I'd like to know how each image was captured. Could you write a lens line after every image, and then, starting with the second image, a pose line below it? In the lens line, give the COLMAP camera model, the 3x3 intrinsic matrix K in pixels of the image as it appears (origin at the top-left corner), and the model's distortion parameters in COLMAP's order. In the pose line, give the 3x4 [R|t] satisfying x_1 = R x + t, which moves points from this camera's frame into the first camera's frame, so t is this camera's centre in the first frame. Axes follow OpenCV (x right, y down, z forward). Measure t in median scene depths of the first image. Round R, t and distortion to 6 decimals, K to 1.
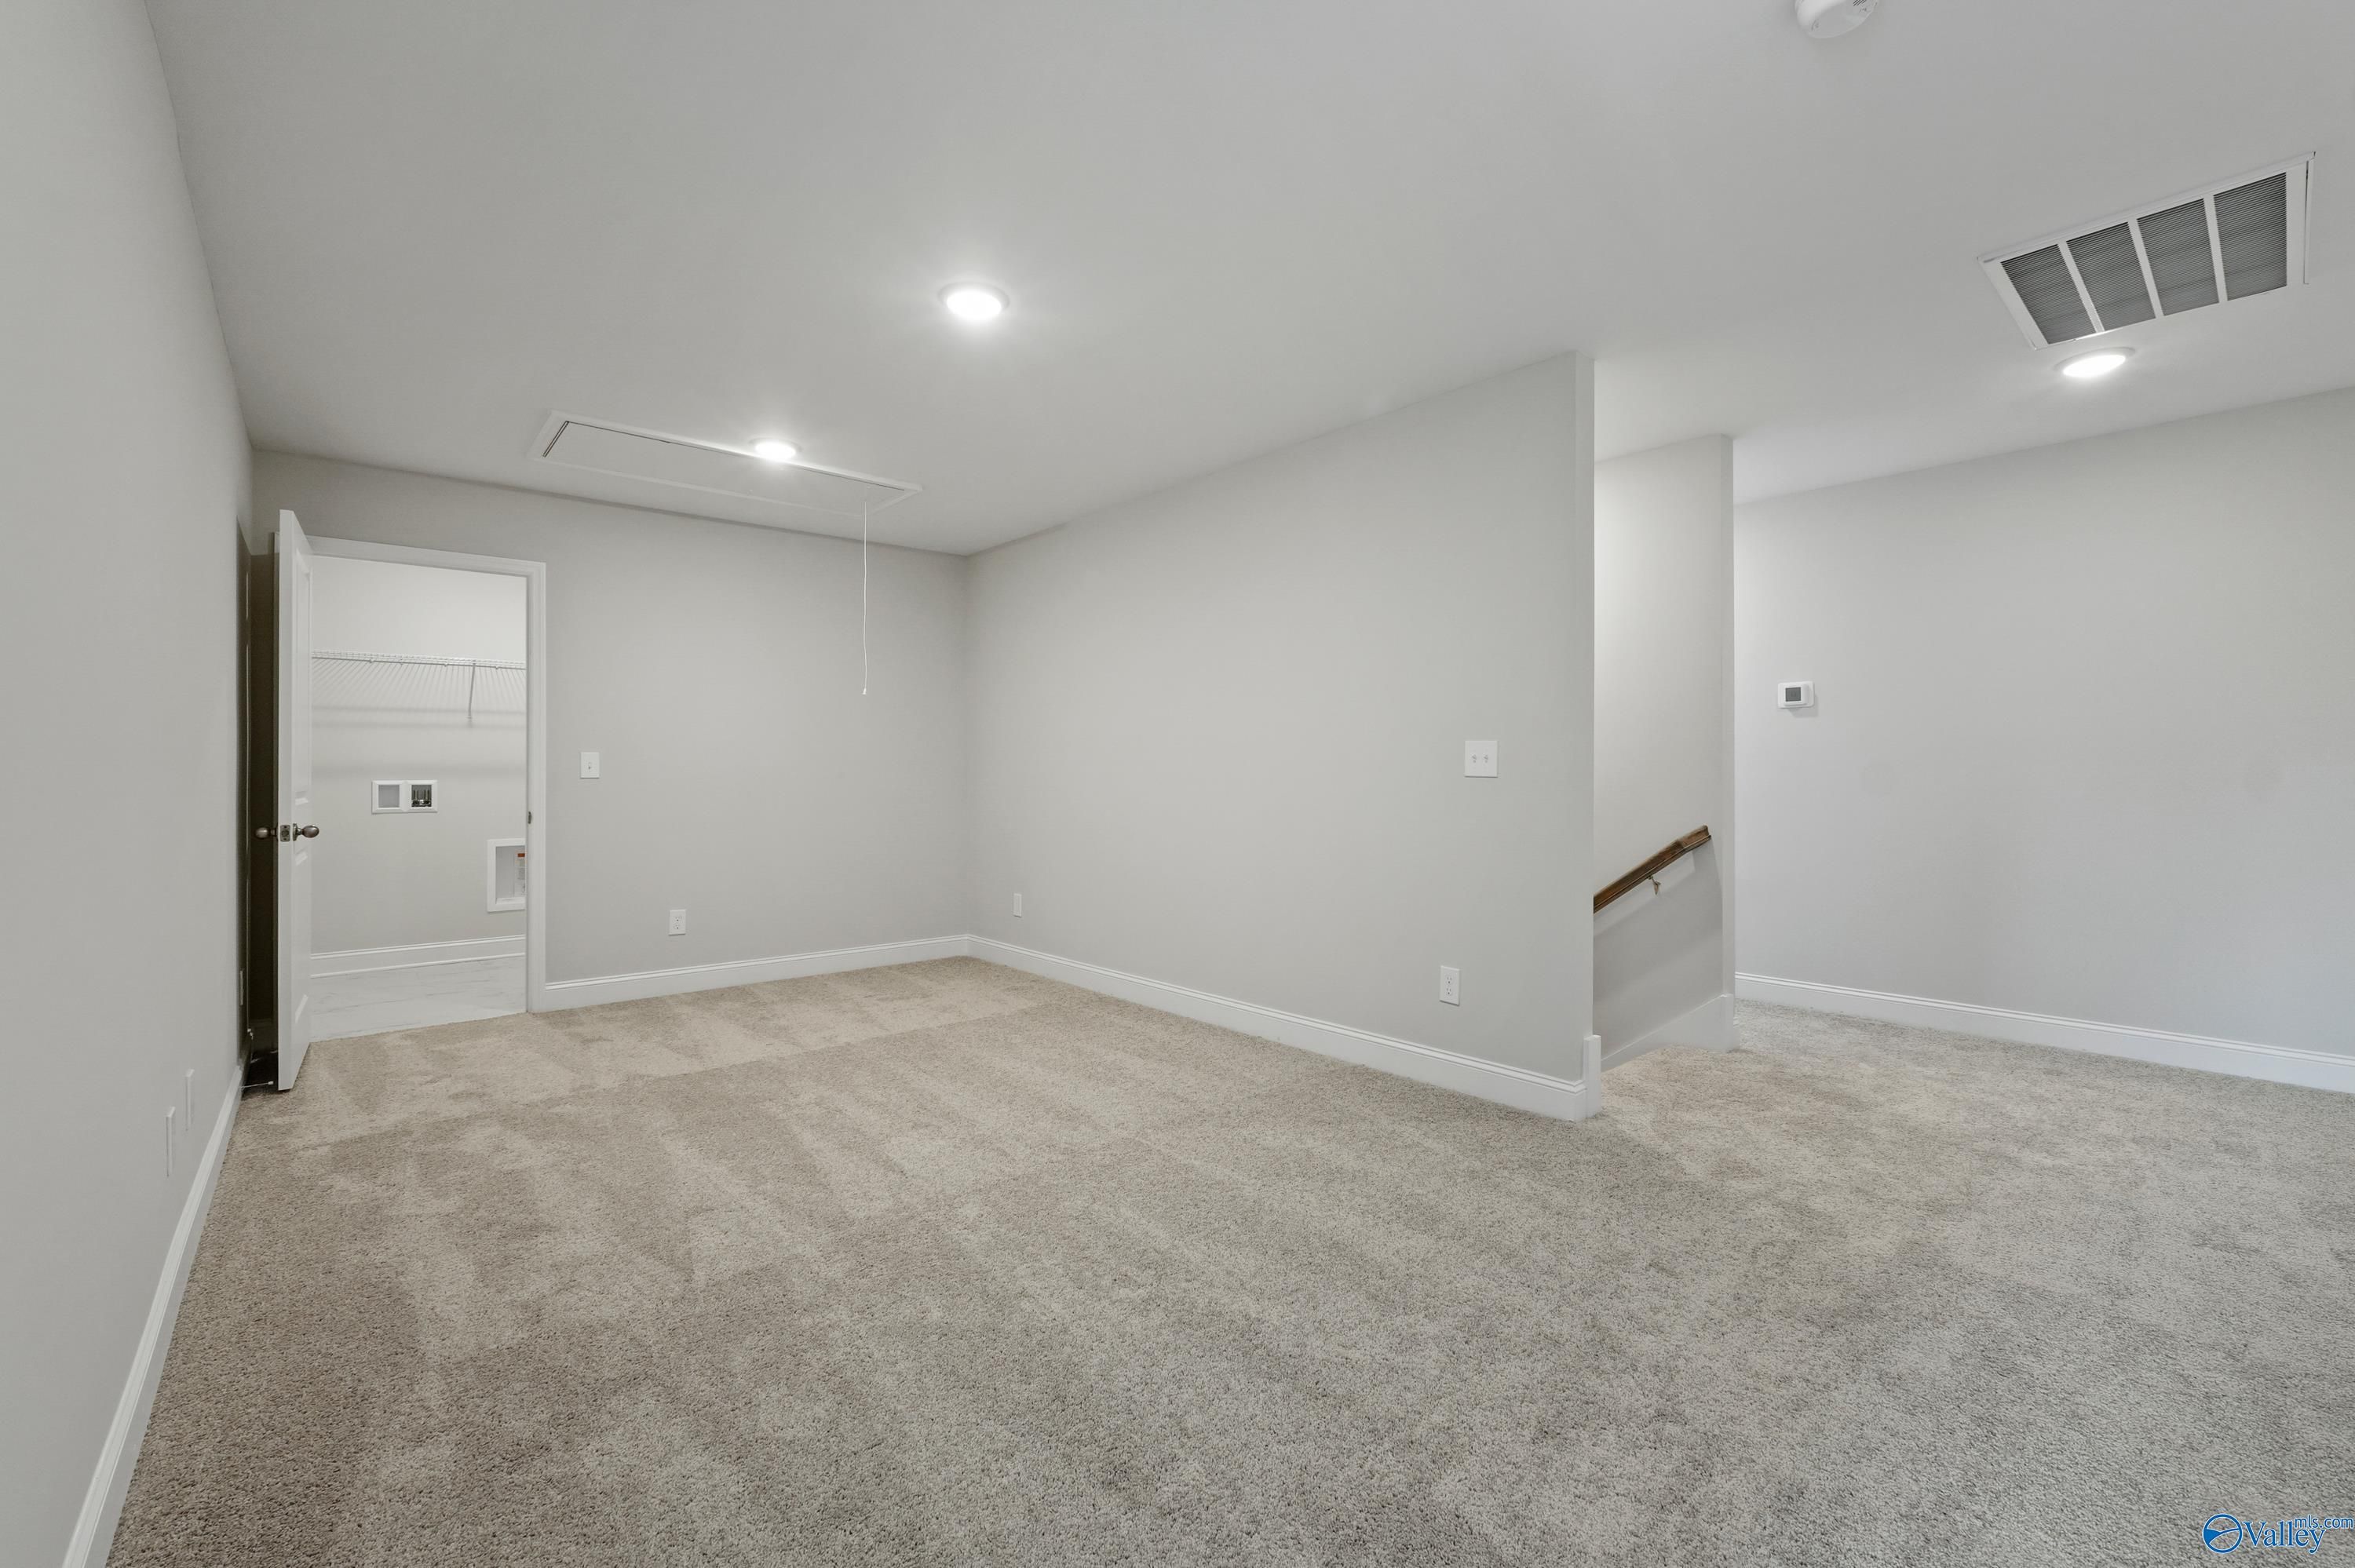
lens RADIAL K [[995.3, 0, 1176.5], [0, 995.3, 772.4], [0, 0, 1]] dist [0.000147, -0.000118]
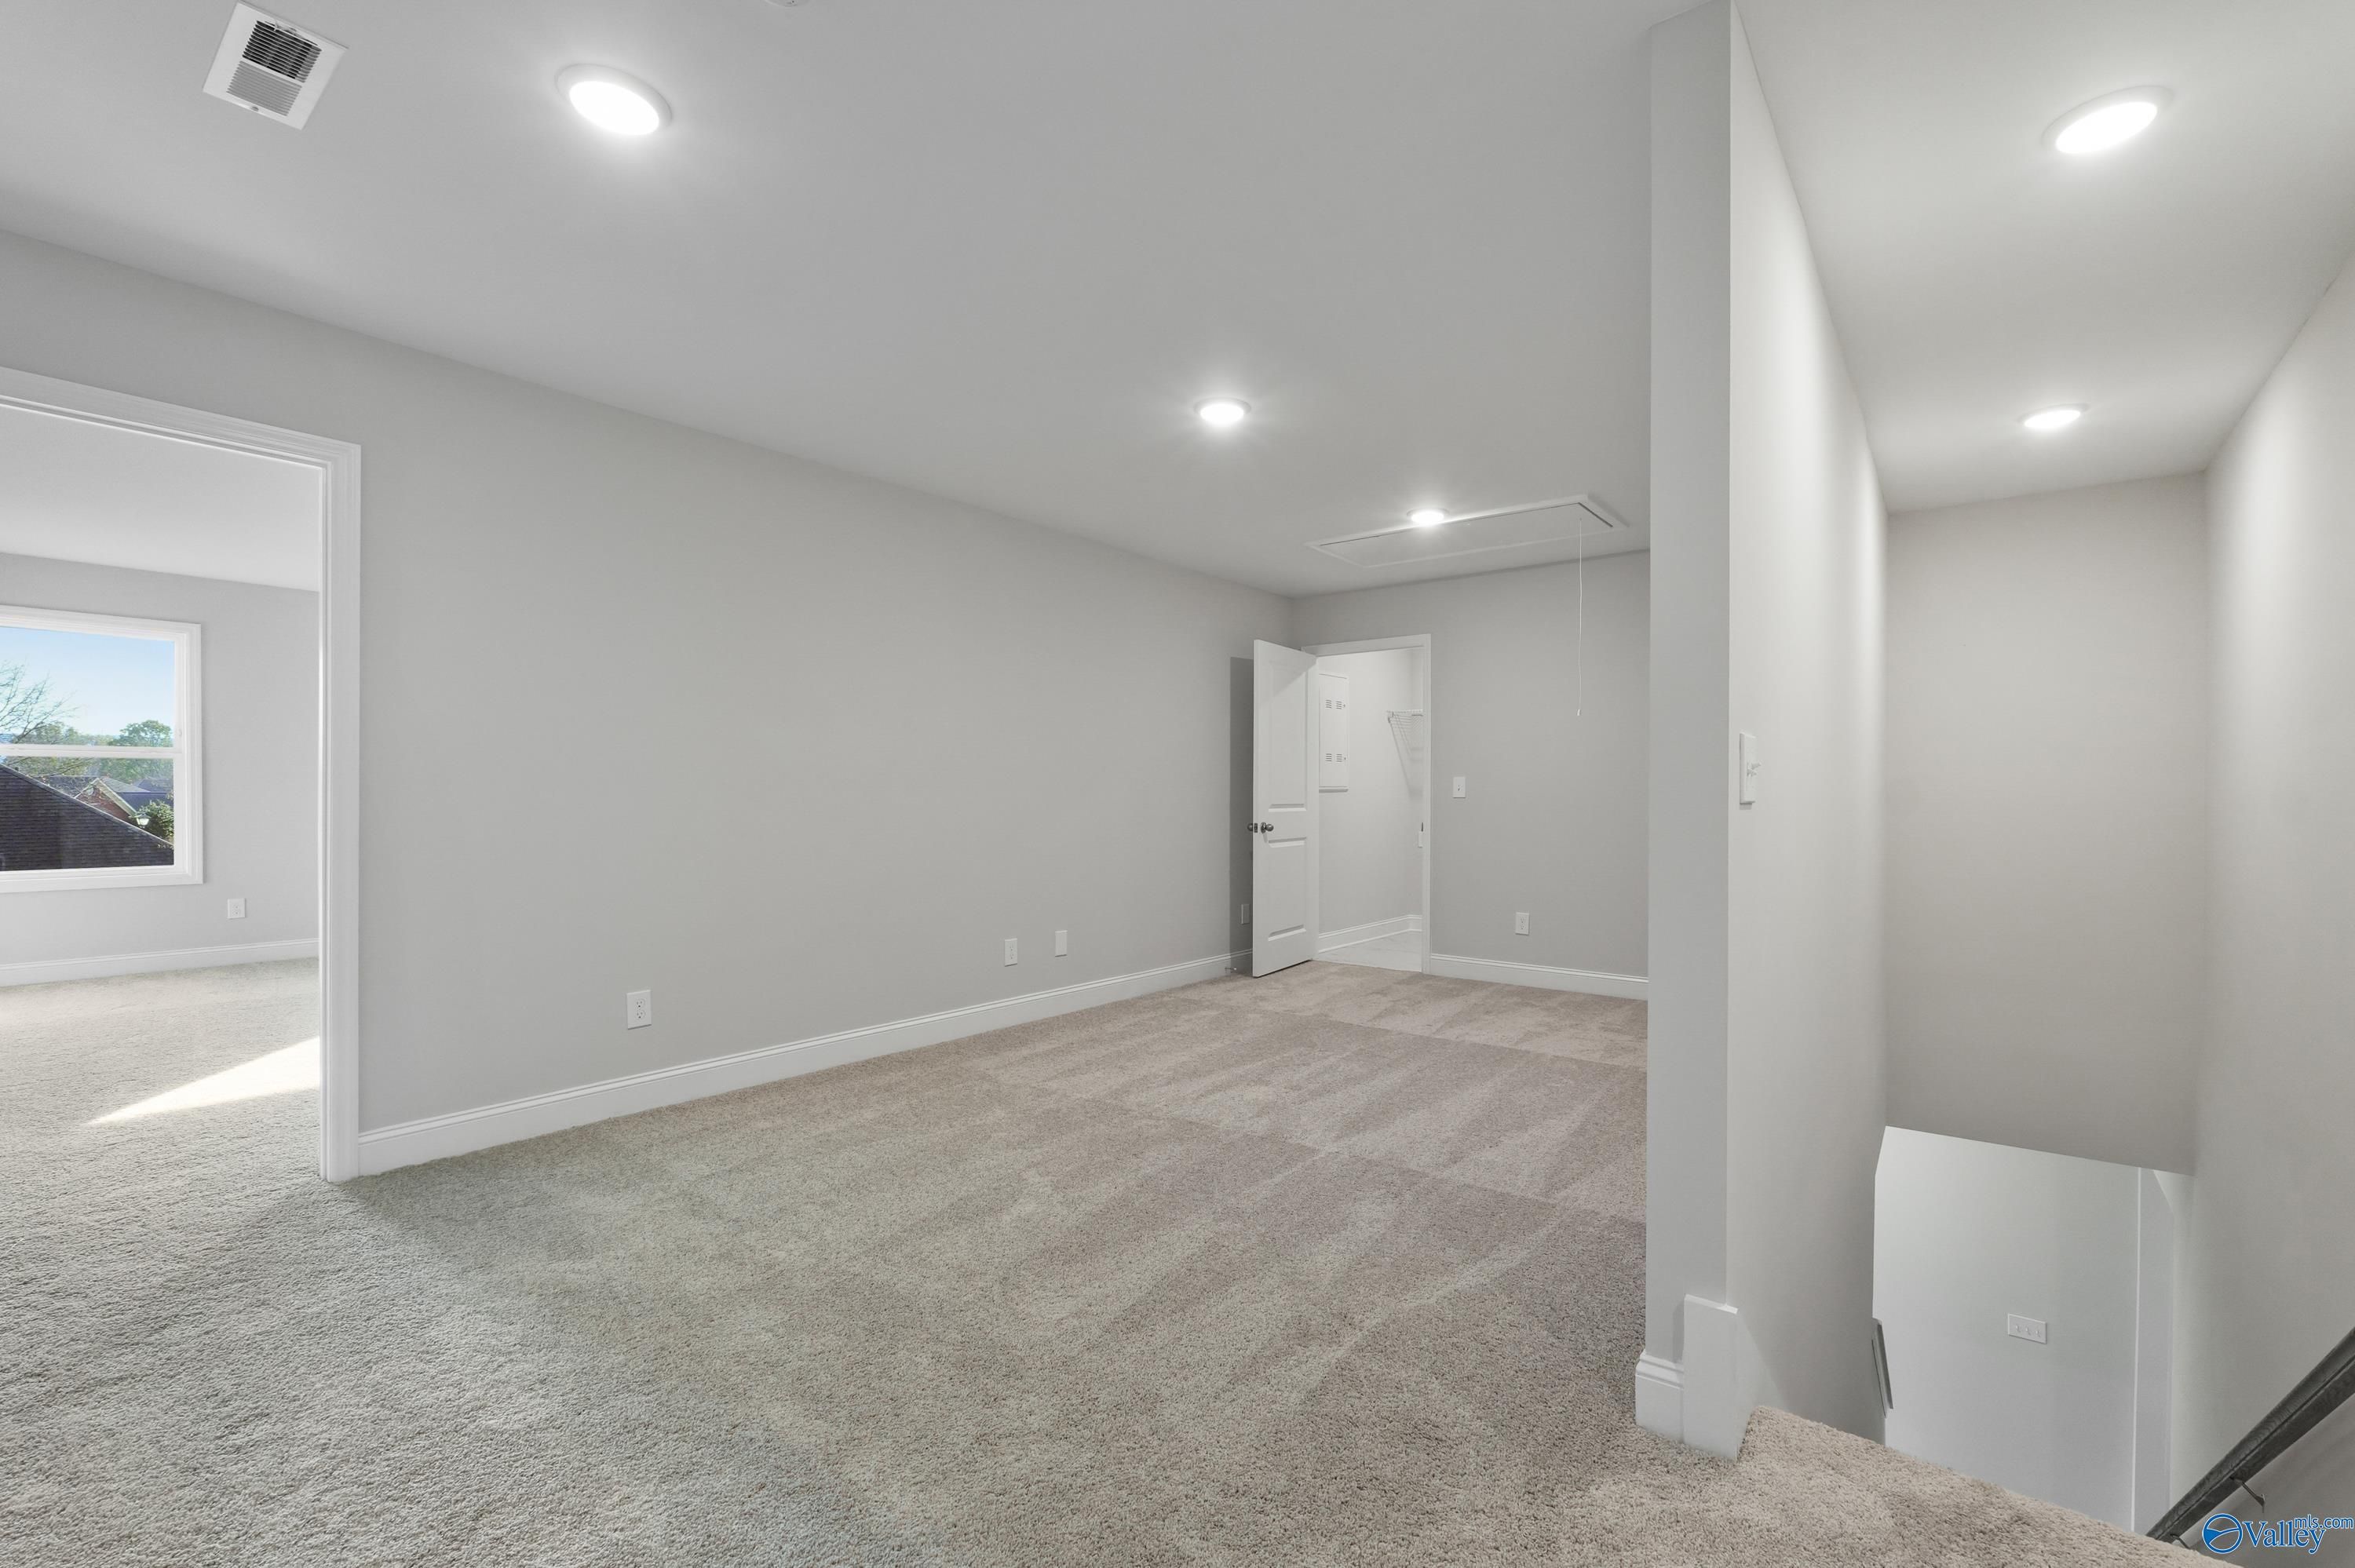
lens RADIAL K [[977.0, 0, 1184.7], [0, 977.0, 797.2], [0, 0, 1]] dist [0.000386, -0.000009]
pose [[0.199636, 0.000661, -0.979870, 0.827621], [-0.007533, 0.999971, -0.000860, 0.013141], [0.979841, 0.007553, 0.199636, 0.625641]]
